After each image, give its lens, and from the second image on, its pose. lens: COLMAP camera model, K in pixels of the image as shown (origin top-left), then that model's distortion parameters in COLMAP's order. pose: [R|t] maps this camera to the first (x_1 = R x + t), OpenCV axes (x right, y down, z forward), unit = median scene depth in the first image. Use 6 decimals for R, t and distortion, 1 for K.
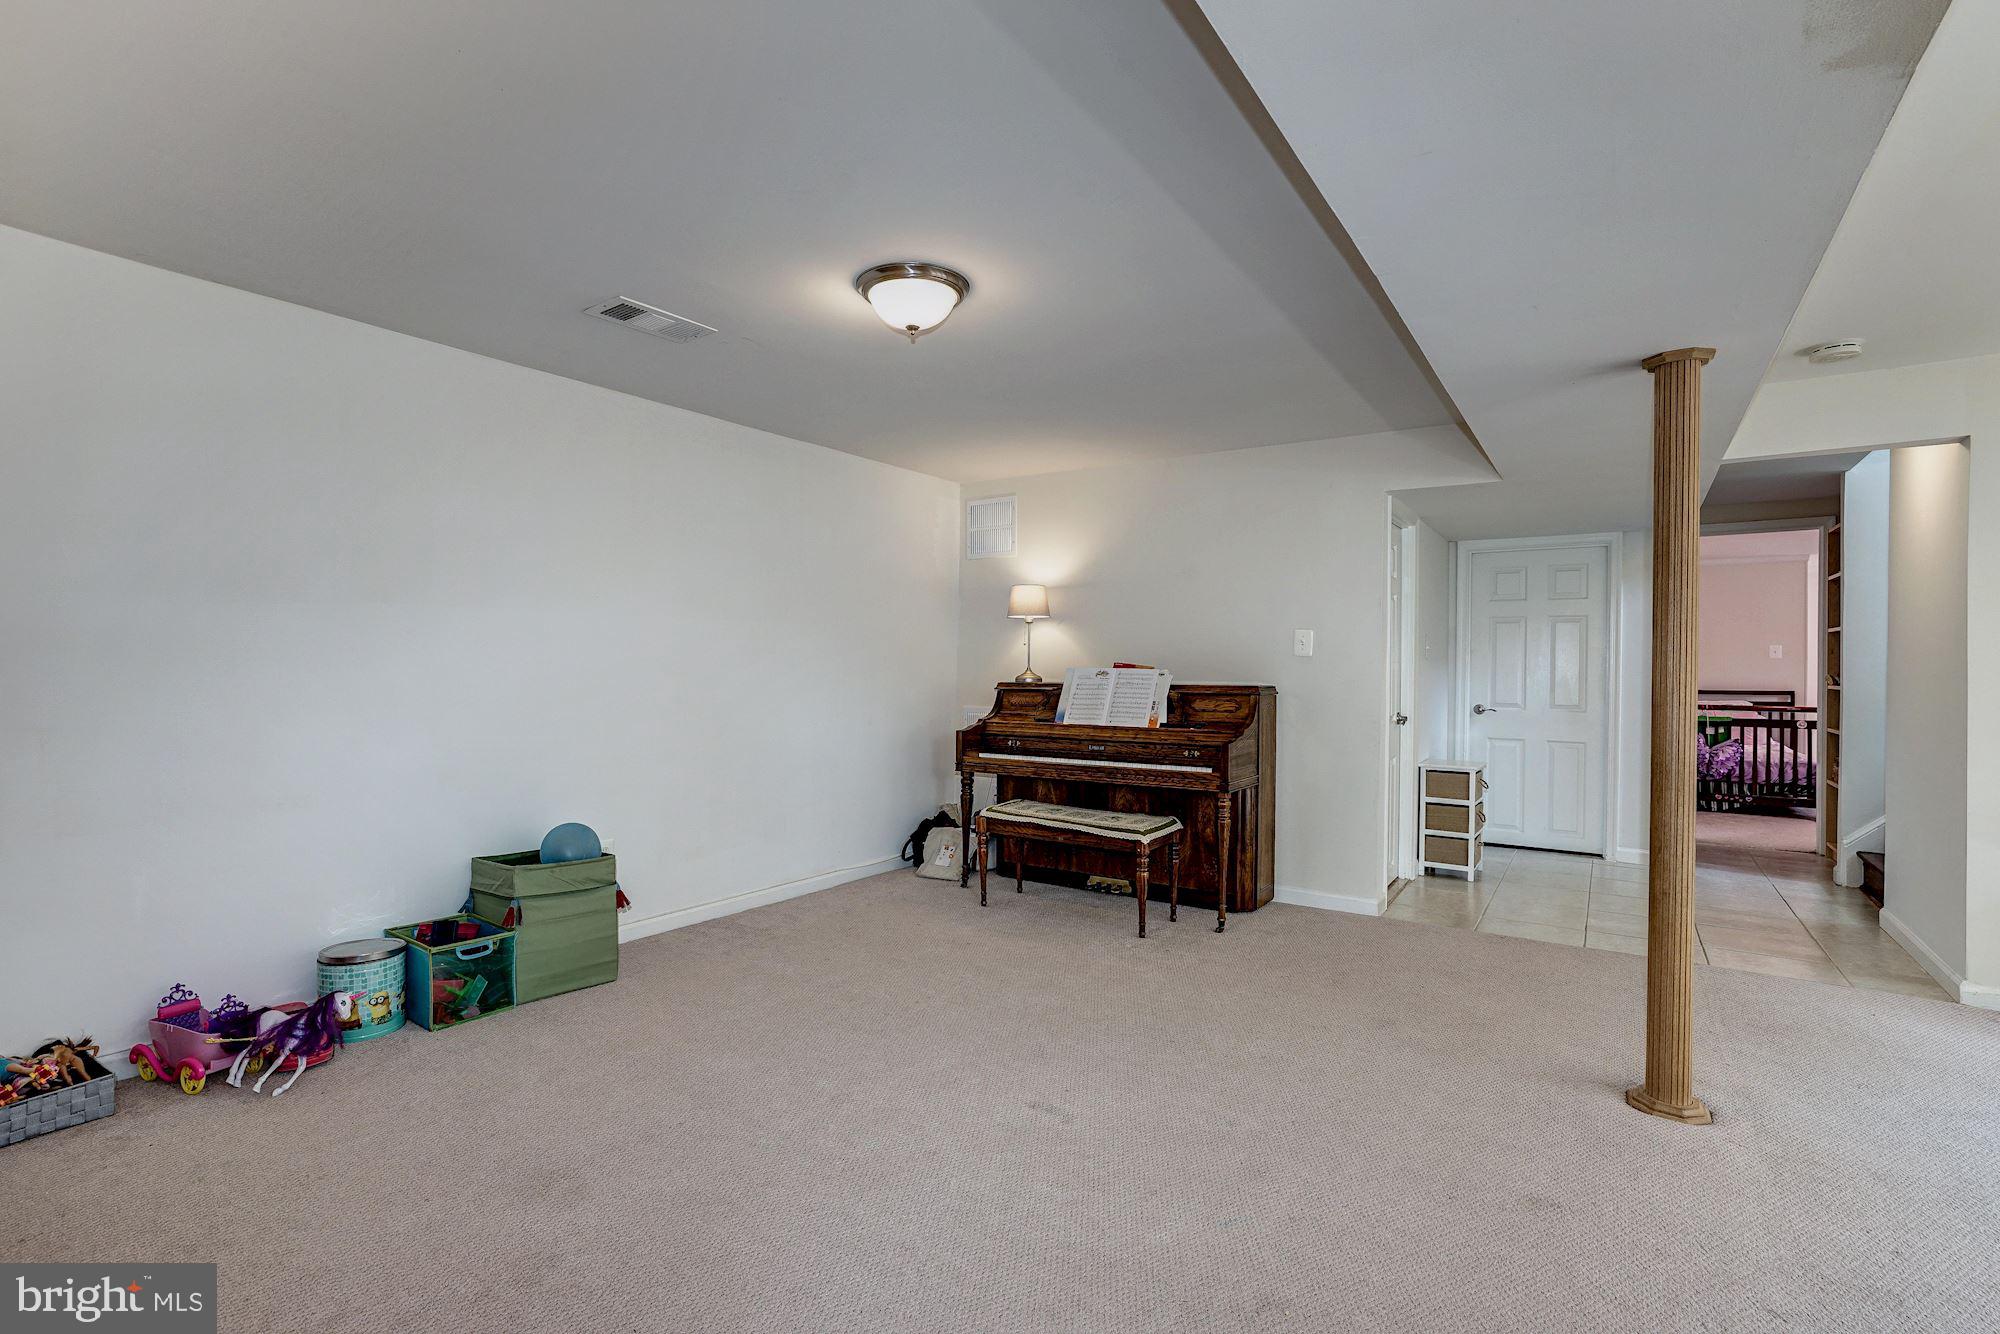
lens RADIAL K [[925.6, 0, 999.7], [0, 925.6, 665.9], [0, 0, 1]] dist [-0.020838, 0.004052]
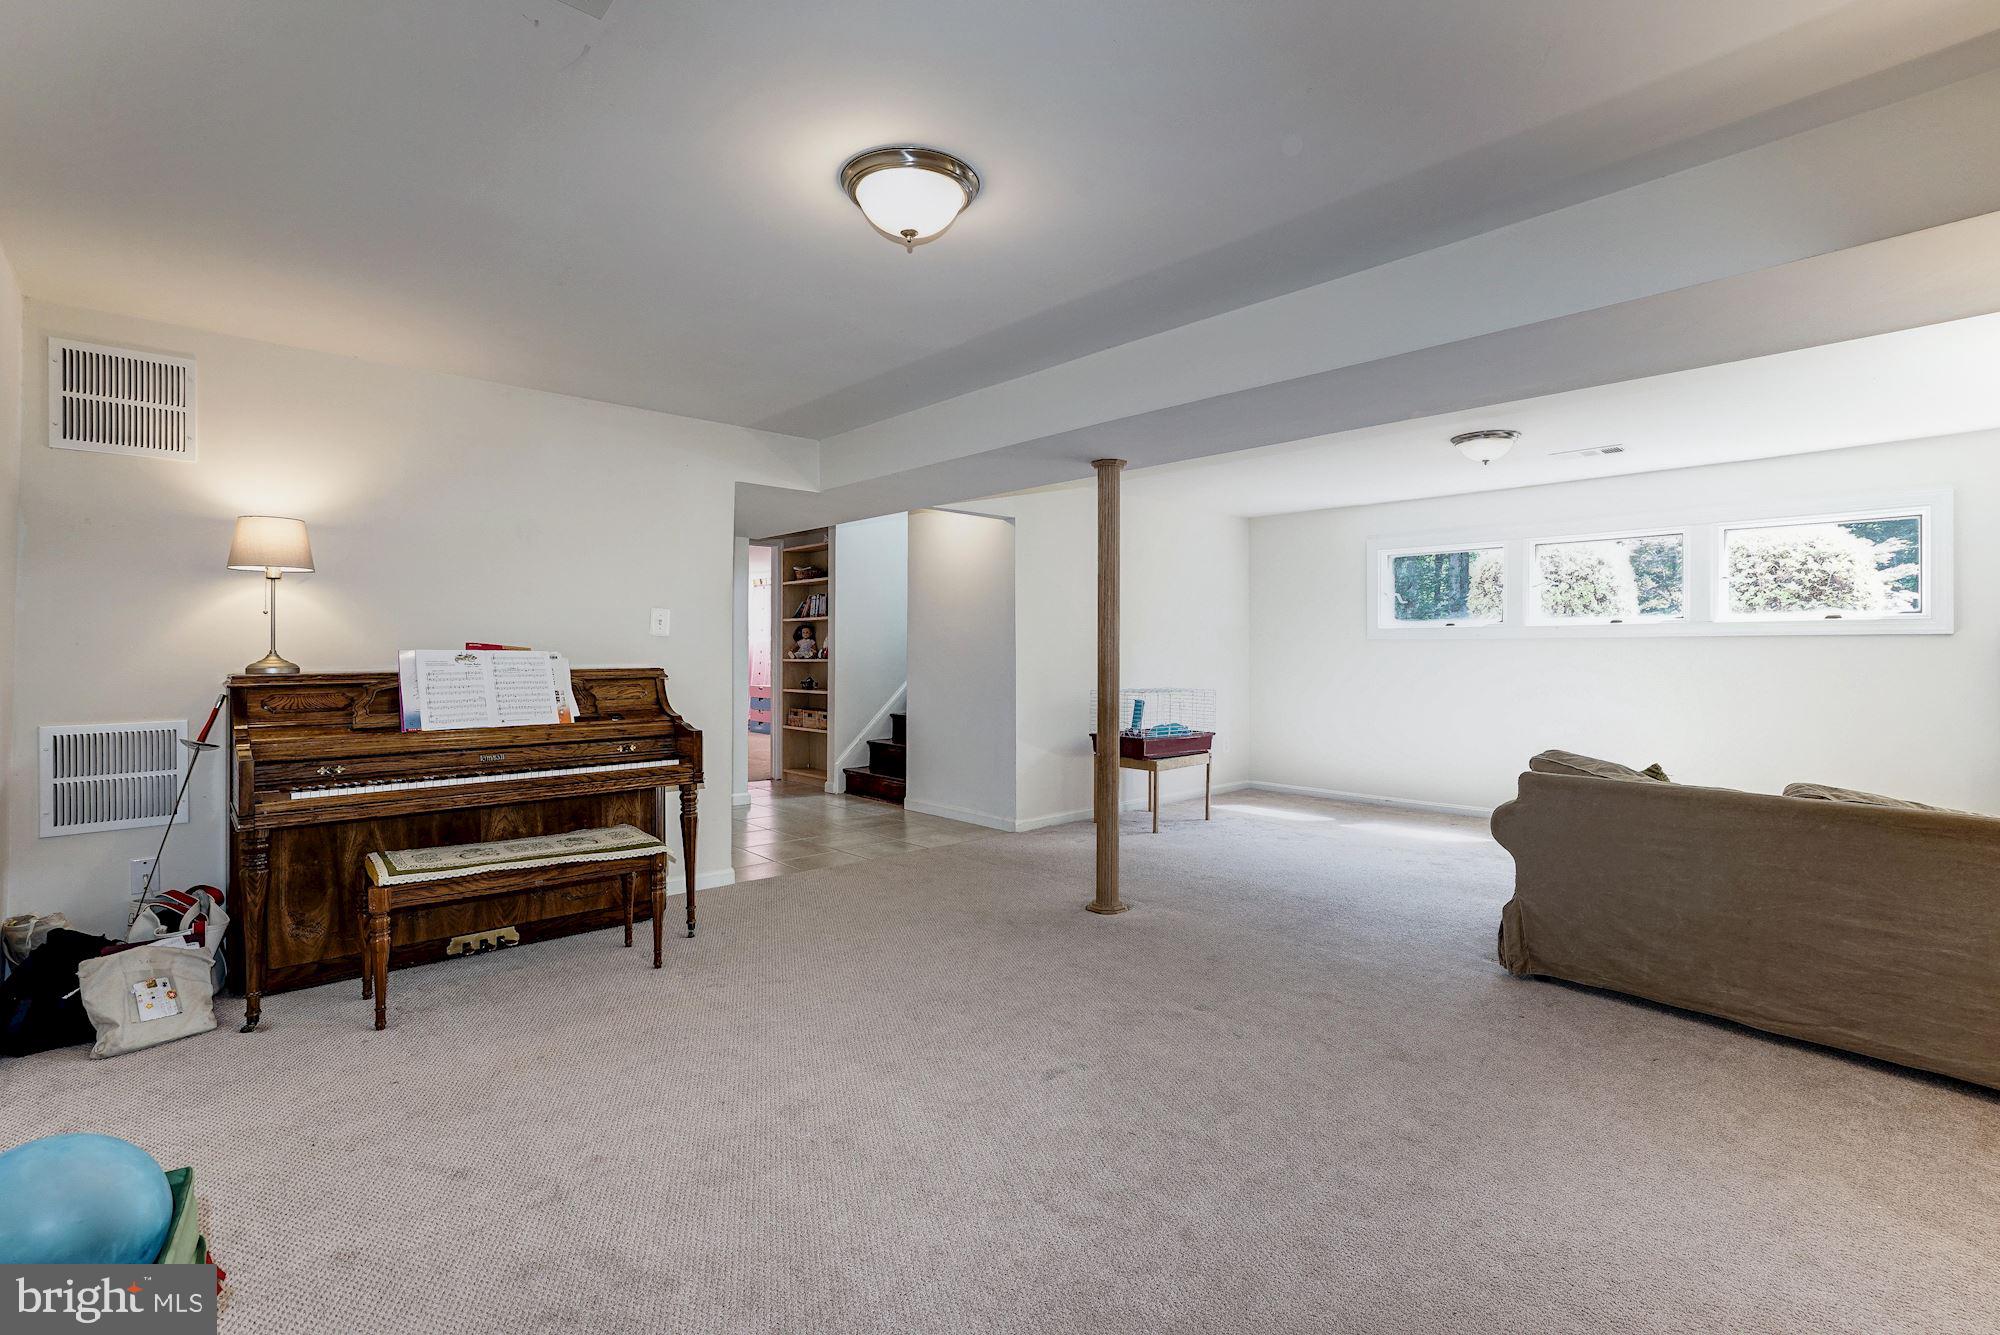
lens RADIAL K [[925.6, 0, 998.2], [0, 925.6, 656.9], [0, 0, 1]] dist [-0.020838, 0.004052]
pose [[0.223851, -0.012554, 0.974543, -0.503338], [0.002580, 0.999921, 0.012289, -0.000053], [-0.974620, -0.000236, 0.223866, 0.426610]]
